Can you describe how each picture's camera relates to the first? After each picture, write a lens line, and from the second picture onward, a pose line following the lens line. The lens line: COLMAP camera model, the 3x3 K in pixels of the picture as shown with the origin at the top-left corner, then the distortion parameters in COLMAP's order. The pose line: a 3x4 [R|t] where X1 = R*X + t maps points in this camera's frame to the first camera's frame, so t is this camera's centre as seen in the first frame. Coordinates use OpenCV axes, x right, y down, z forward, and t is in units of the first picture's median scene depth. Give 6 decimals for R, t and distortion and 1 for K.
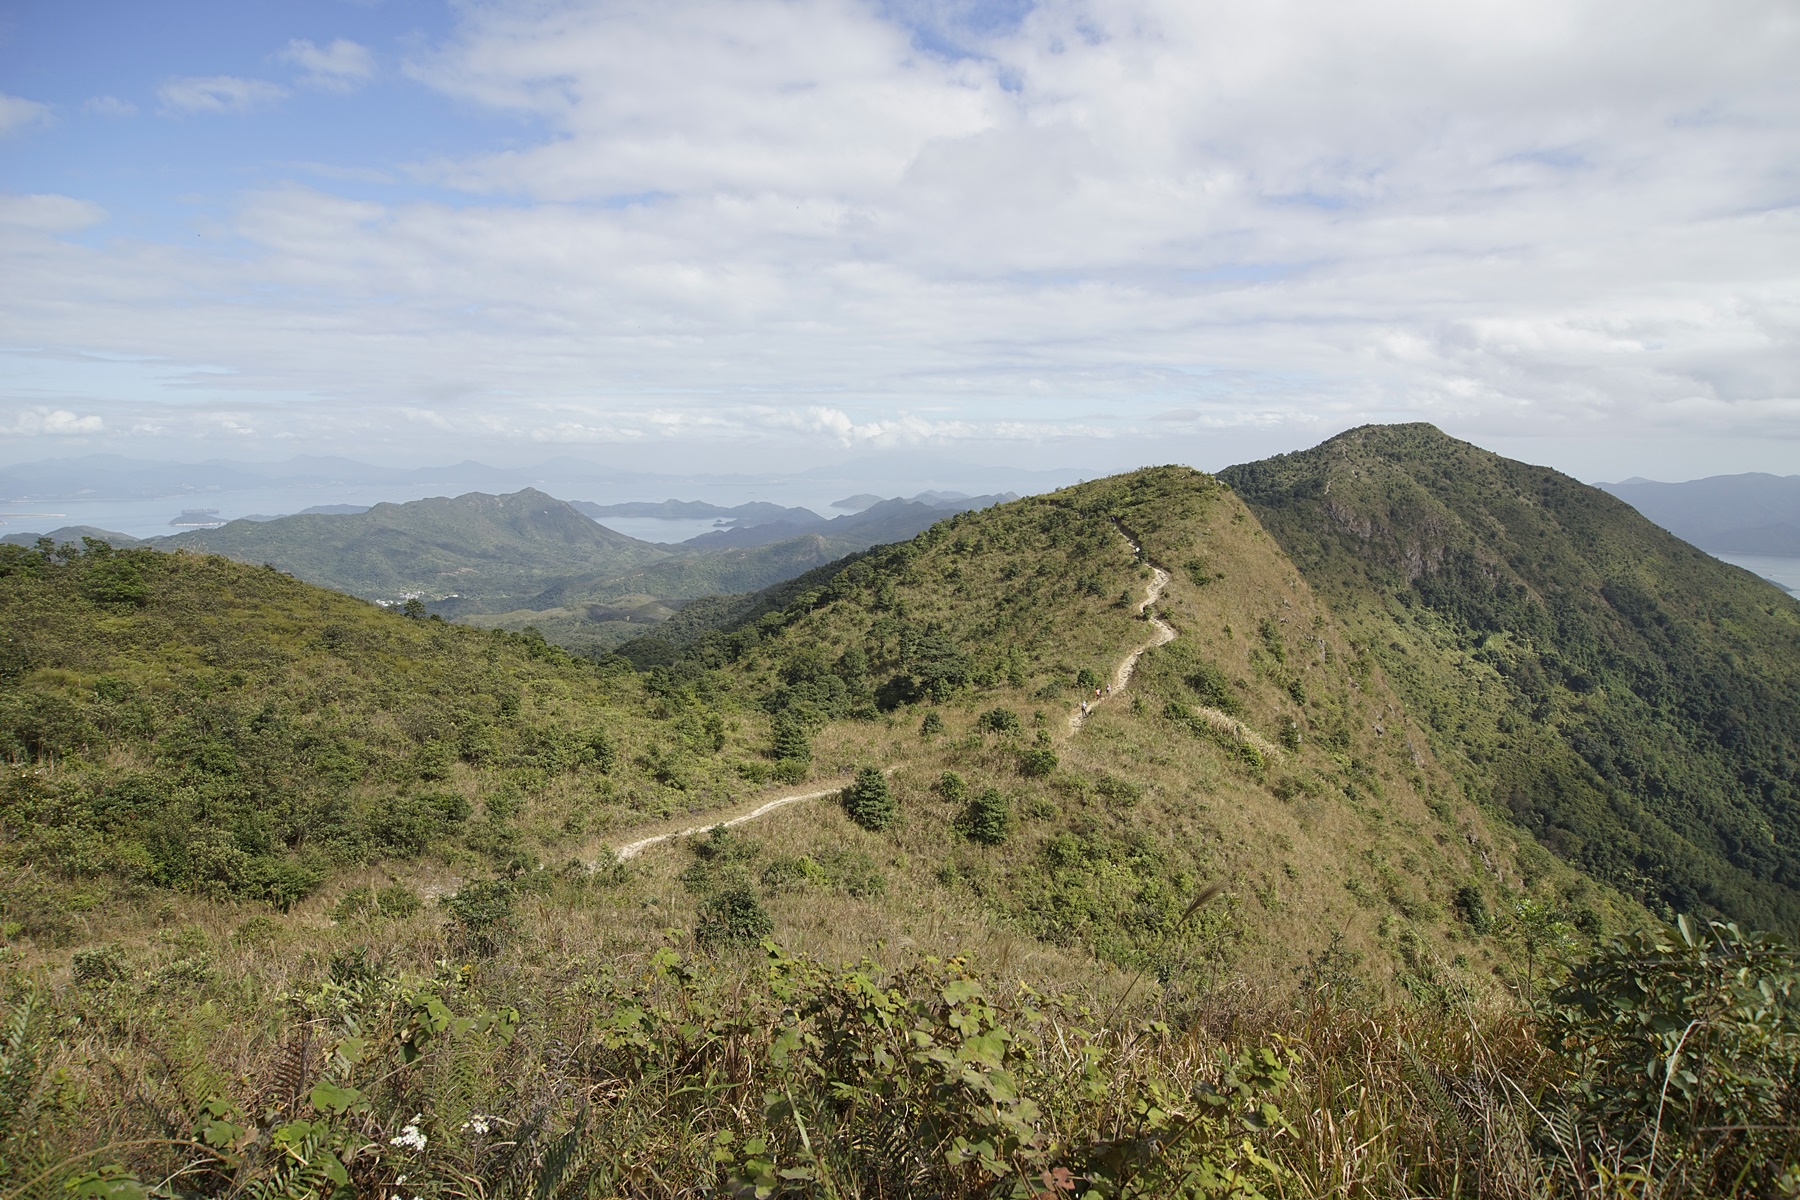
lens RADIAL K [[1054.2, 0, 889.3], [0, 1054.2, 595.7], [0, 0, 1]] dist [-0.003606, -0.005029]
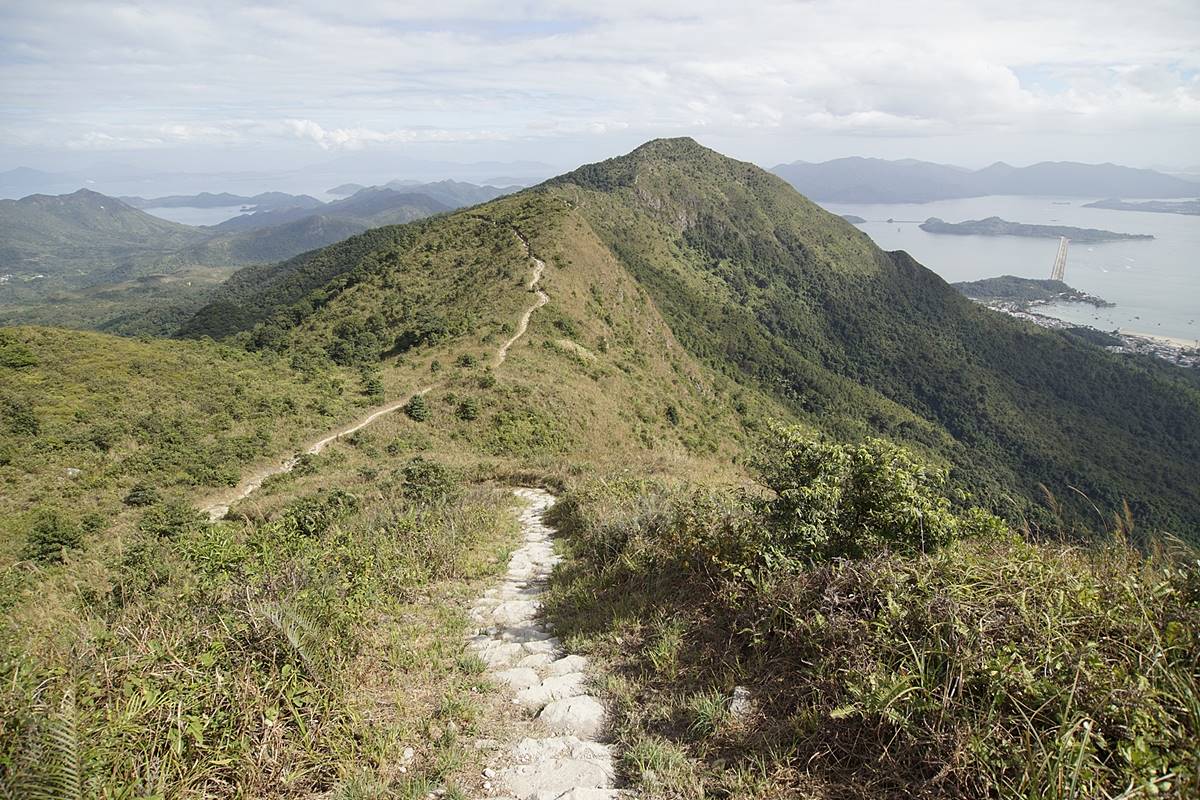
lens RADIAL K [[645.7, 0, 592.3], [0, 645.7, 399.4], [0, 0, 1]] dist [-0.011396, -0.001754]
pose [[0.948703, -0.129903, 0.288250, -0.017443], [0.059668, 0.968875, 0.240252, -0.042624], [-0.310488, -0.210728, 0.926925, -0.126887]]
